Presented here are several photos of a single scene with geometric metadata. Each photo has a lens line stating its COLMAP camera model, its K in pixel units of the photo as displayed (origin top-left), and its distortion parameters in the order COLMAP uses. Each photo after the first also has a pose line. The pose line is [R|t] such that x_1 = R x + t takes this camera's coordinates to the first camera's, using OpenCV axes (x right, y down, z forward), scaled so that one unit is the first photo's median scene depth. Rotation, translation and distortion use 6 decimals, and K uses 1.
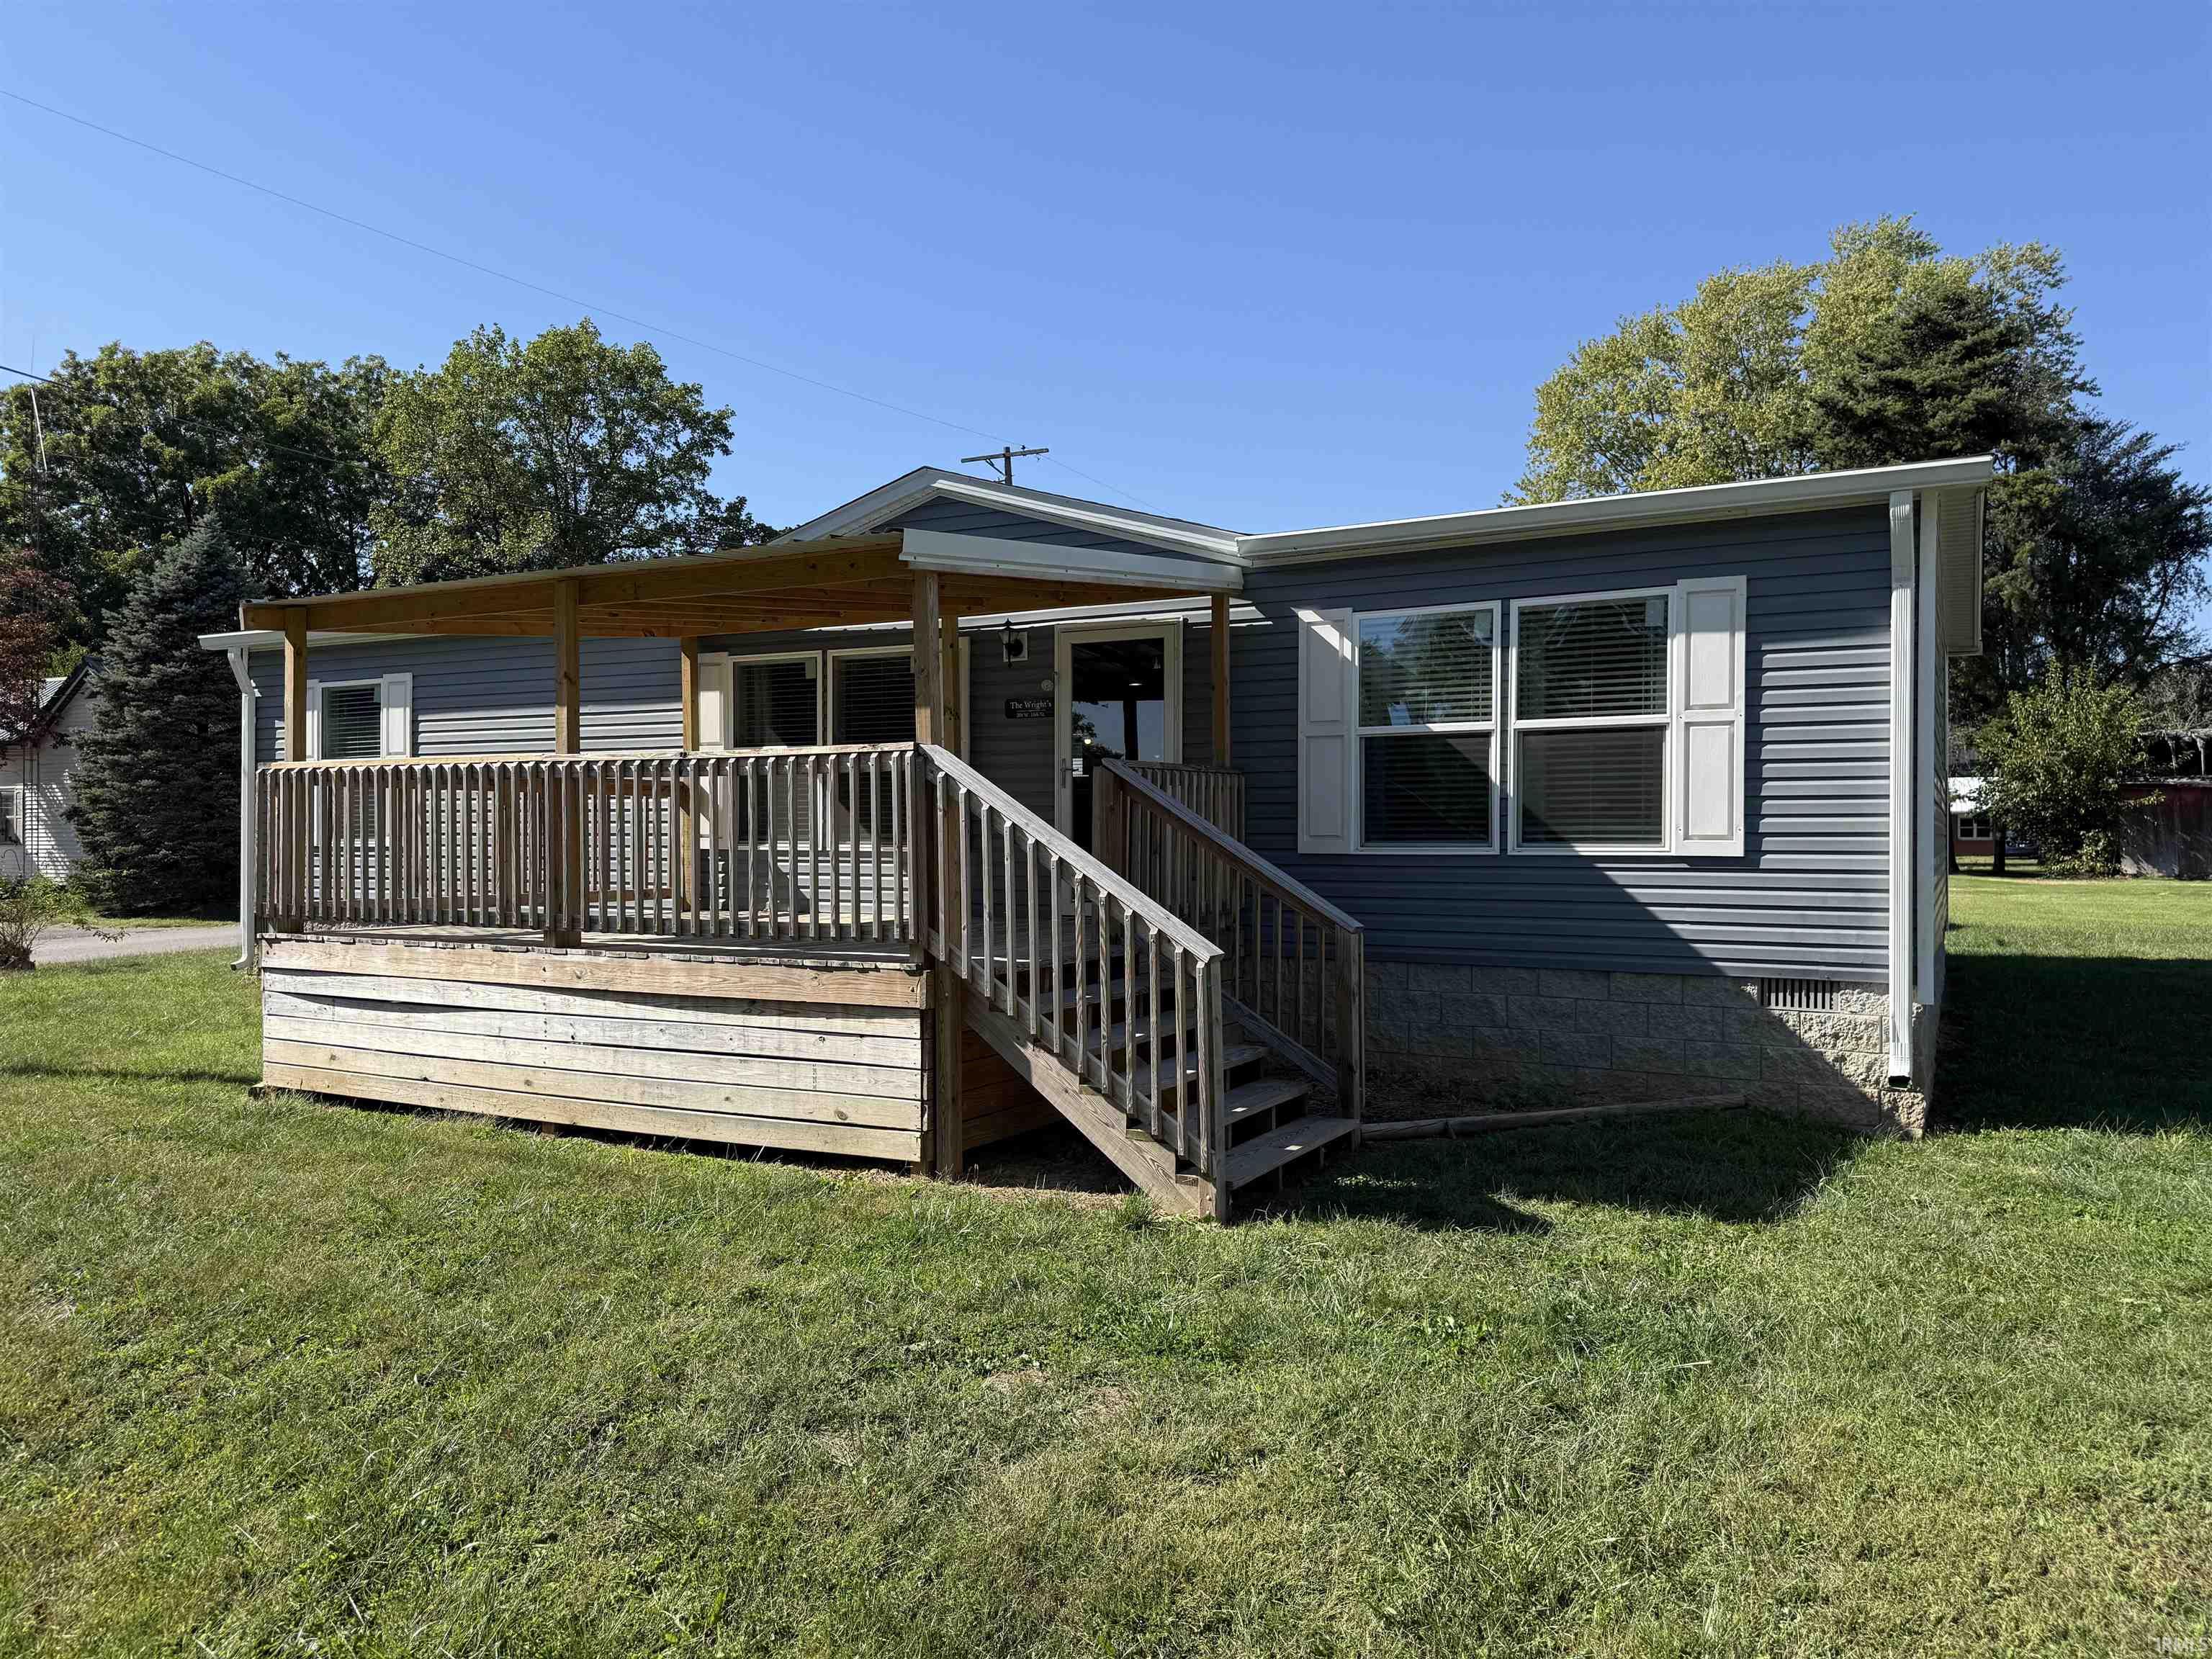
lens RADIAL K [[1565.8, 0, 1109.4], [0, 1565.8, 833.2], [0, 0, 1]] dist [0.042190, -0.018800]
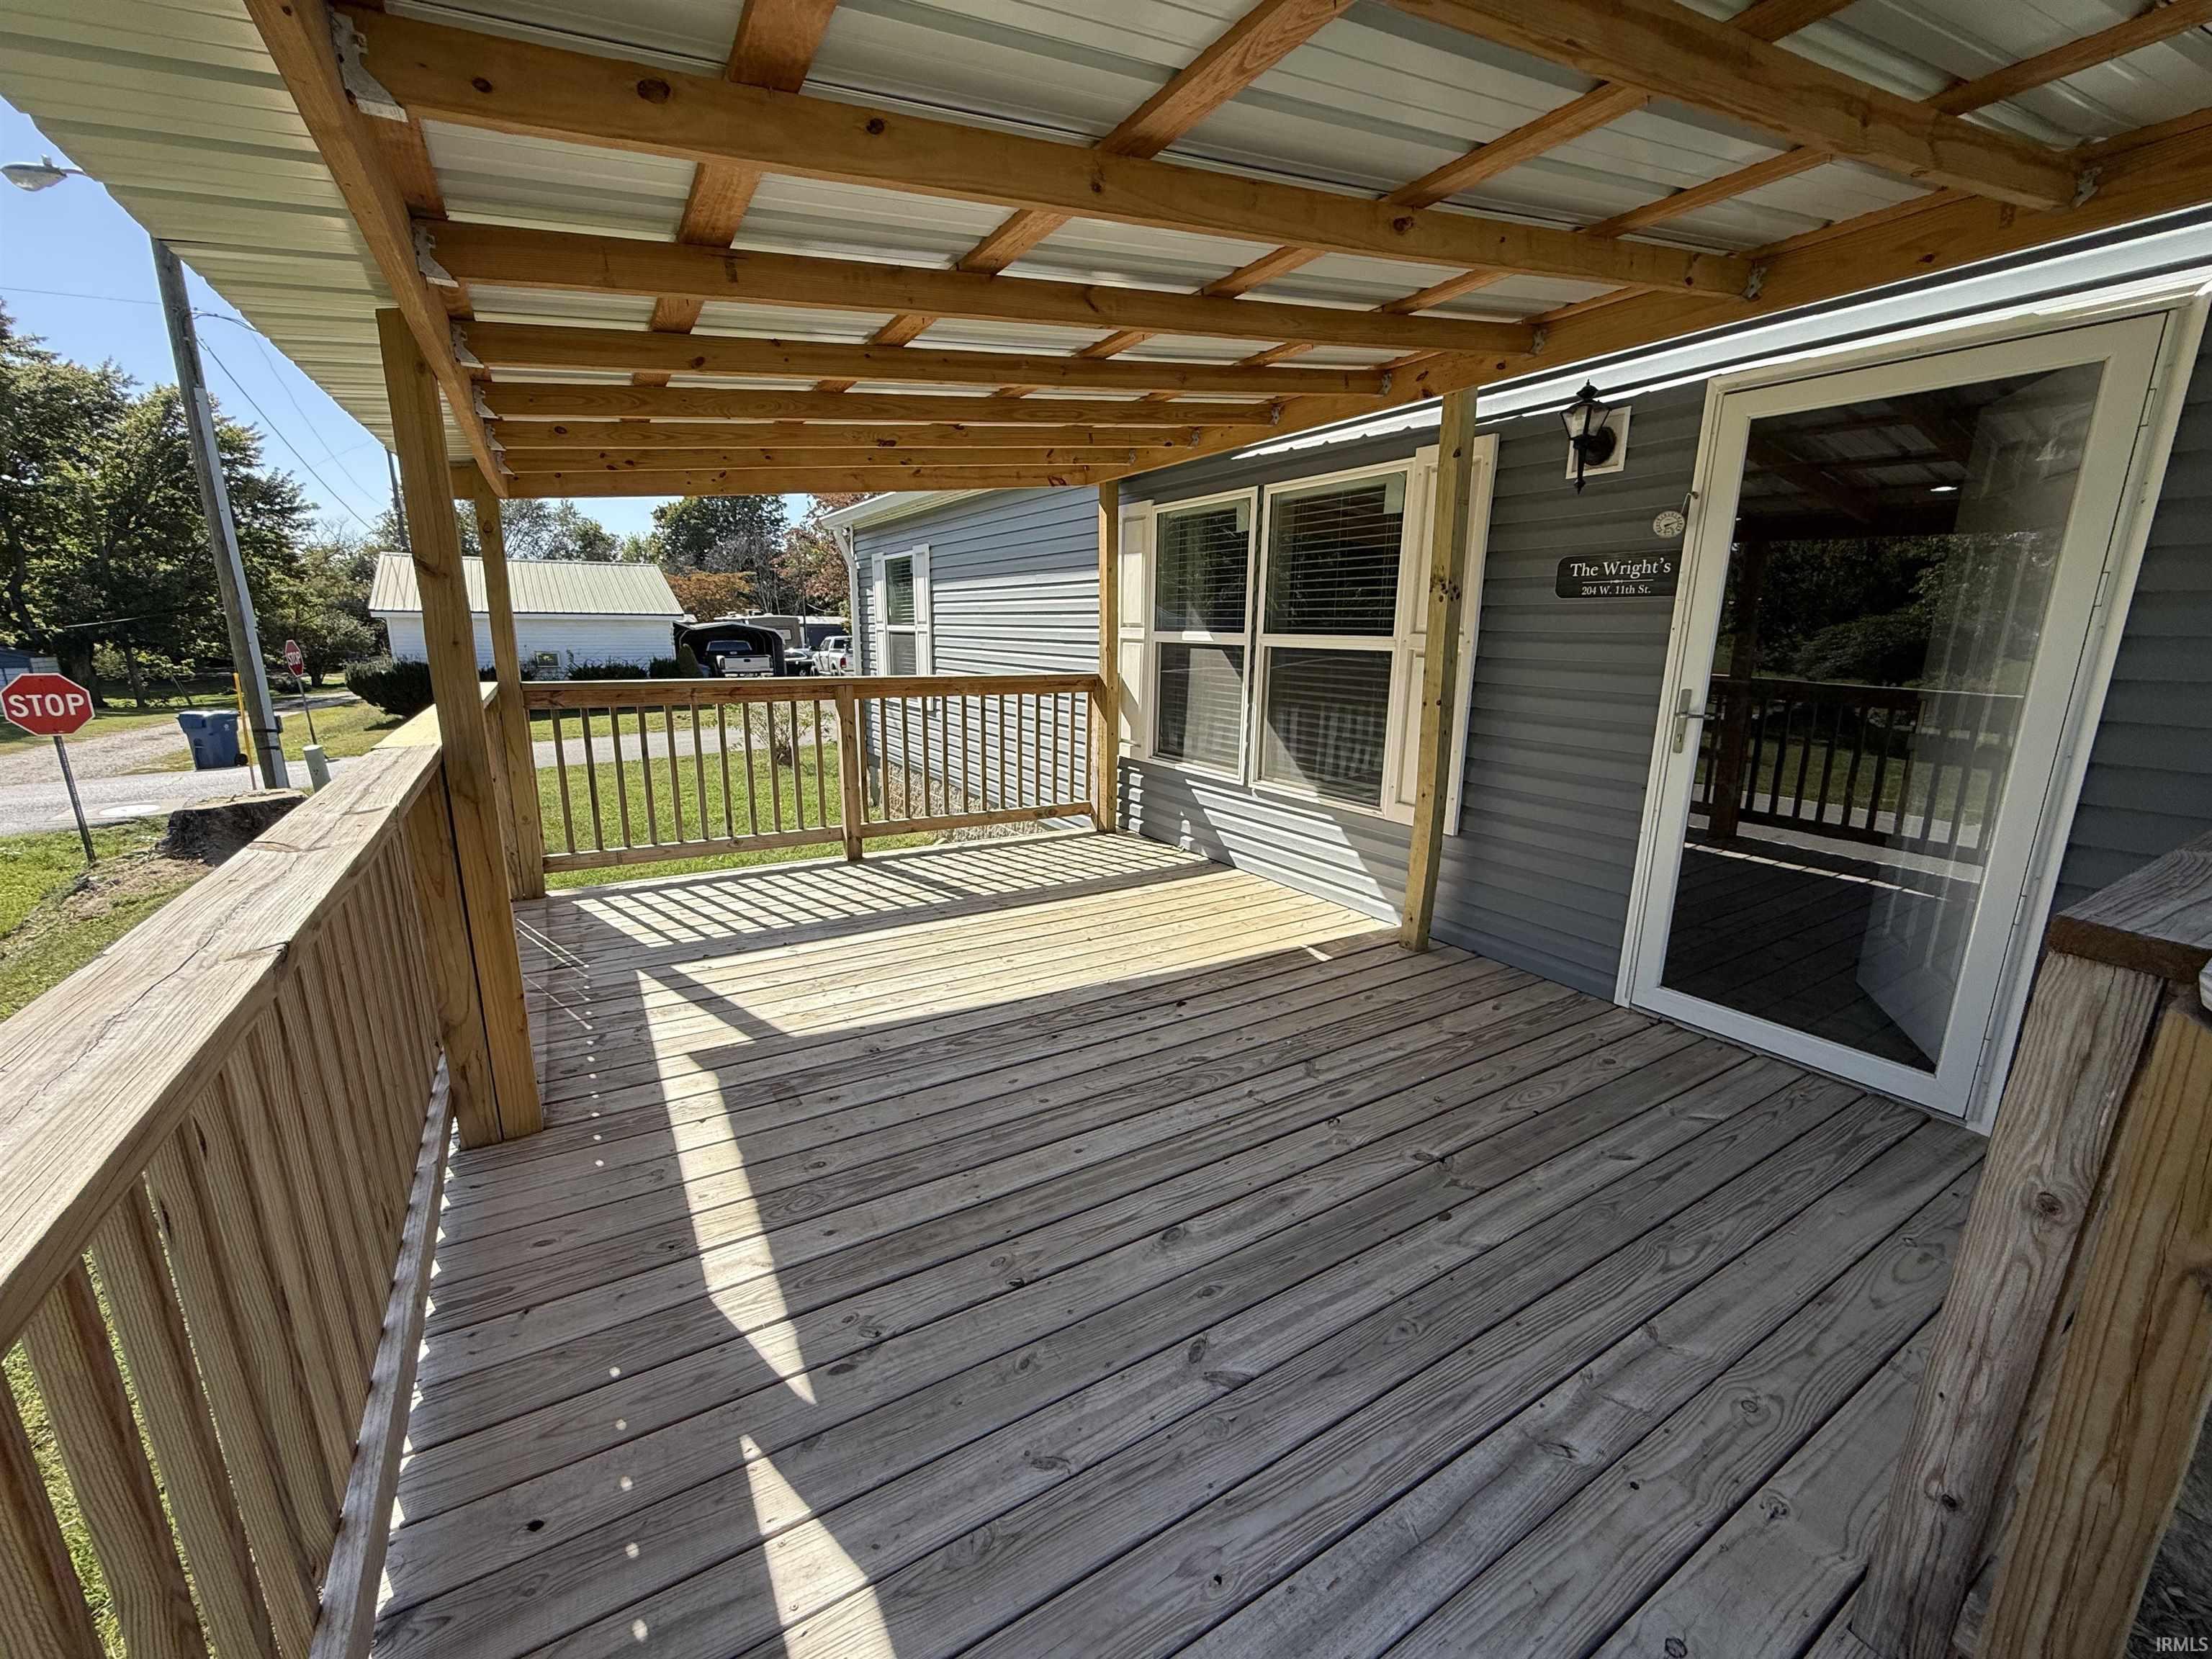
lens RADIAL K [[885.0, 0, 1097.7], [0, 885.0, 826.6], [0, 0, 1]] dist [-0.000819, 0.001590]
pose [[0.863814, 0.120236, -0.489253, -0.041010], [-0.010097, 0.975041, 0.221794, -0.056820], [0.503709, -0.186648, 0.843469, 0.604198]]
